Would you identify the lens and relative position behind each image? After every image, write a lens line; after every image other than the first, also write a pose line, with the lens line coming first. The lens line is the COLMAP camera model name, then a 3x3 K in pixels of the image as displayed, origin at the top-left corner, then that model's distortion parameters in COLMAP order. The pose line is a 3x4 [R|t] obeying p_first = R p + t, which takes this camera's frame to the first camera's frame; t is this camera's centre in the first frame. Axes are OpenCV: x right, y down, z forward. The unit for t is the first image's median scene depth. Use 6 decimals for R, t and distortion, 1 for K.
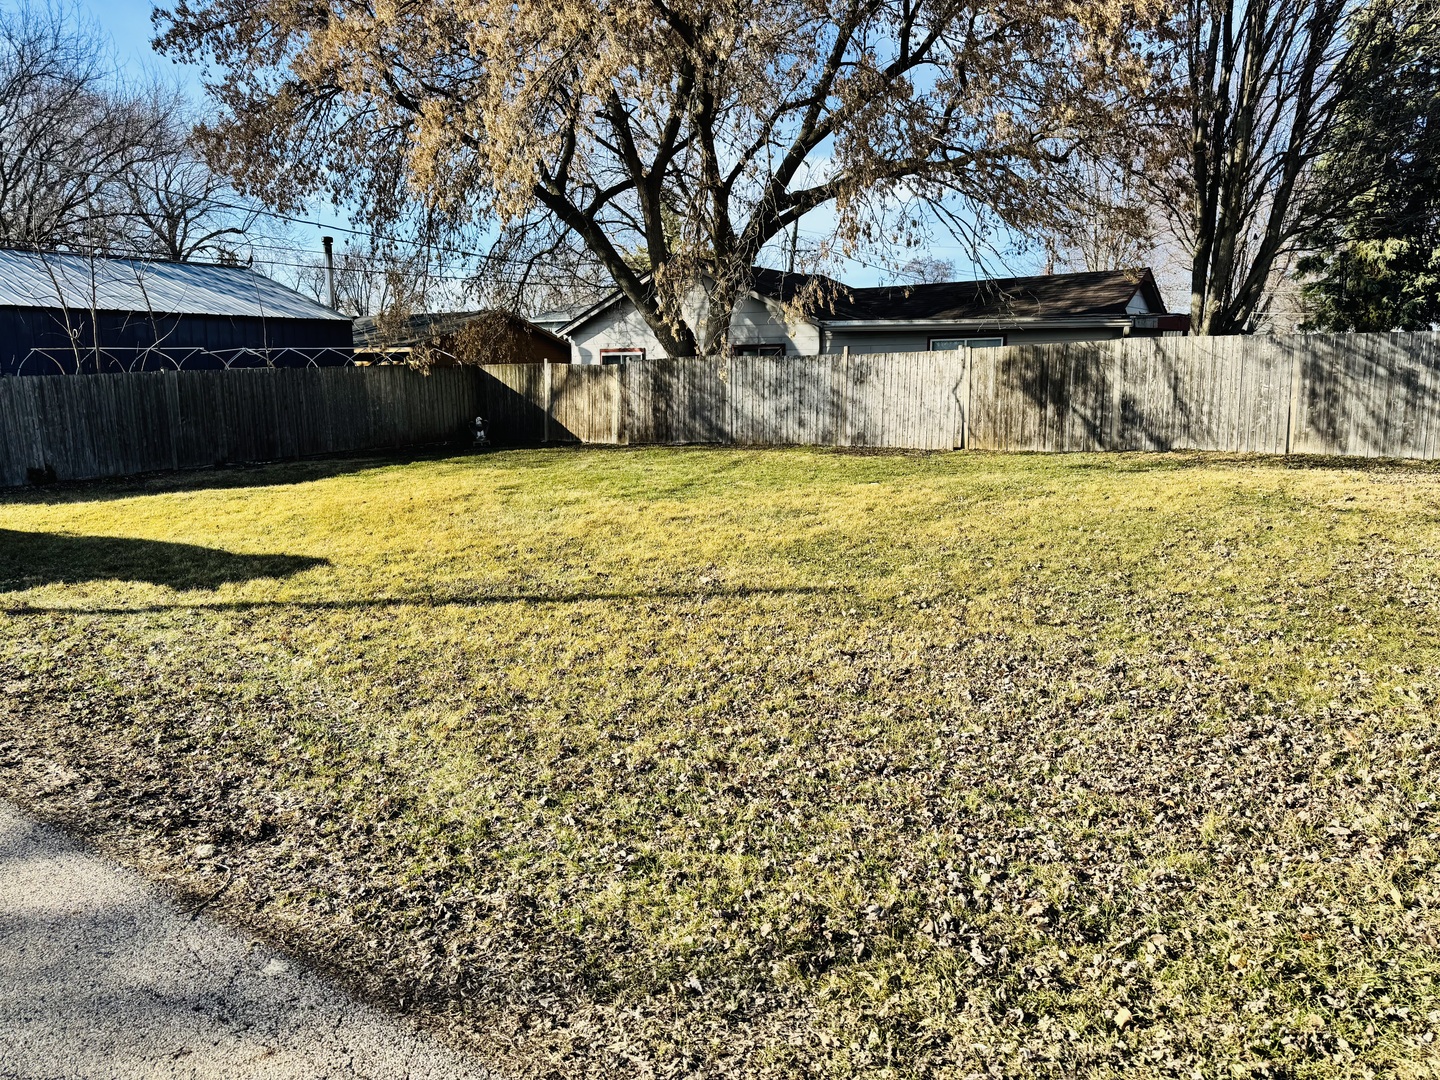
lens RADIAL K [[999.2, 0, 723.4], [0, 999.2, 543.7], [0, 0, 1]] dist [0.090583, -0.101989]
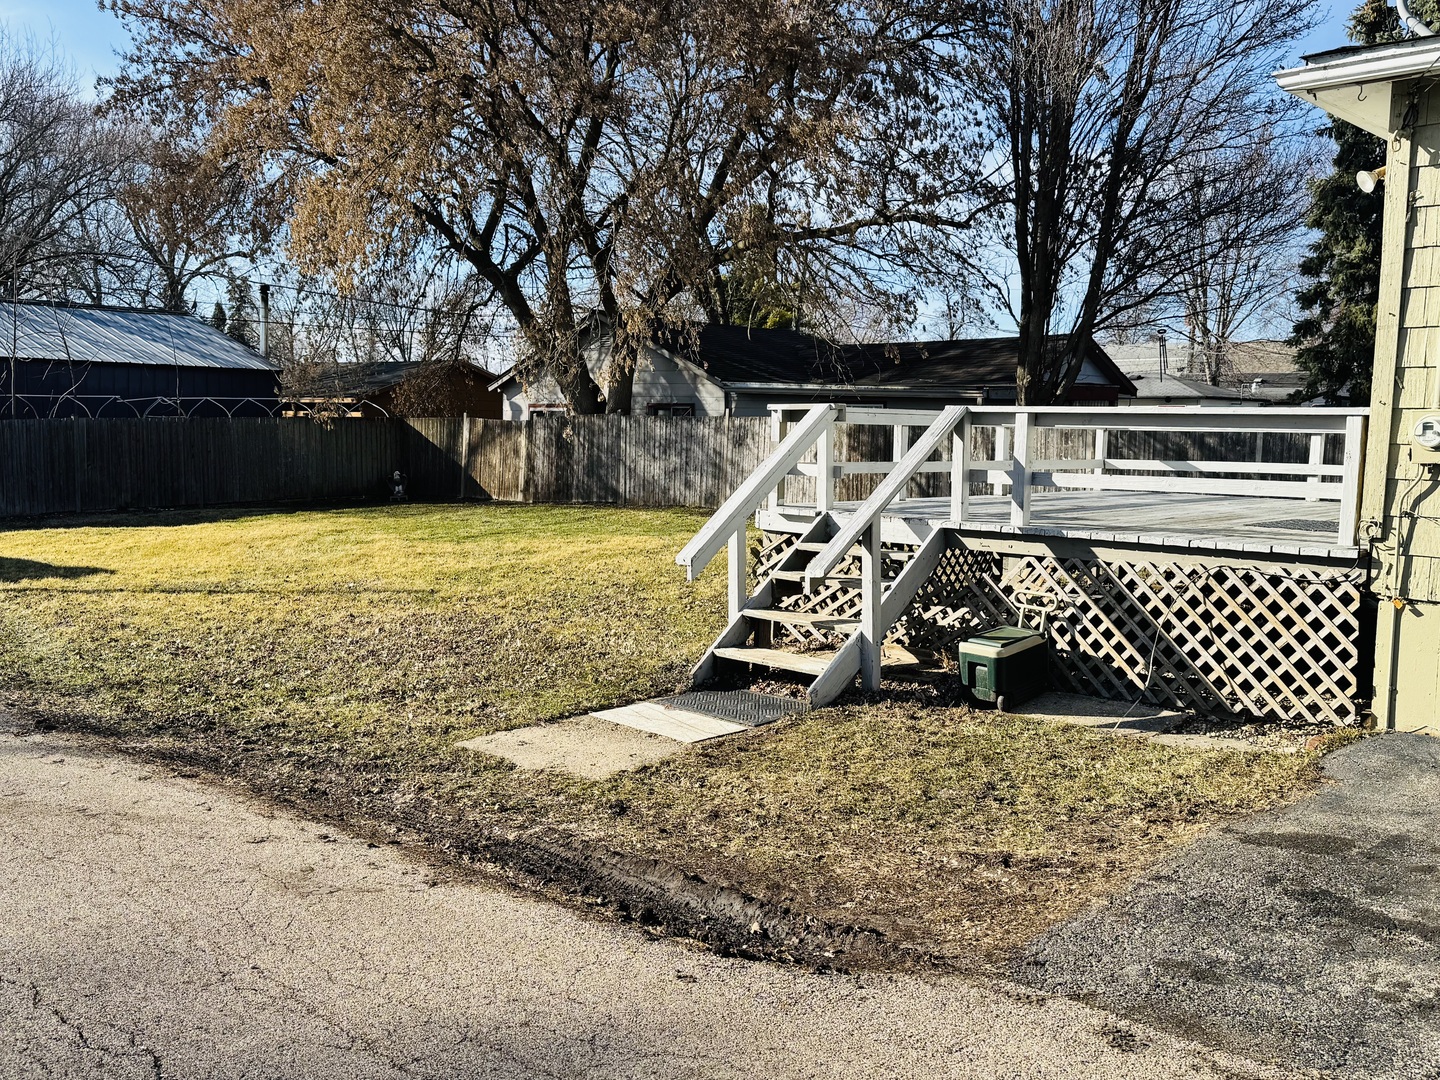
lens RADIAL K [[1308.3, 0, 720.0], [0, 1308.3, 540.0], [0, 0, 1]] dist [0.178332, -0.318621]
pose [[0.993802, 0.031453, -0.106624, 0.226341], [-0.040299, 0.995830, -0.081848, 0.035451], [0.103605, 0.085637, 0.990925, -0.246975]]
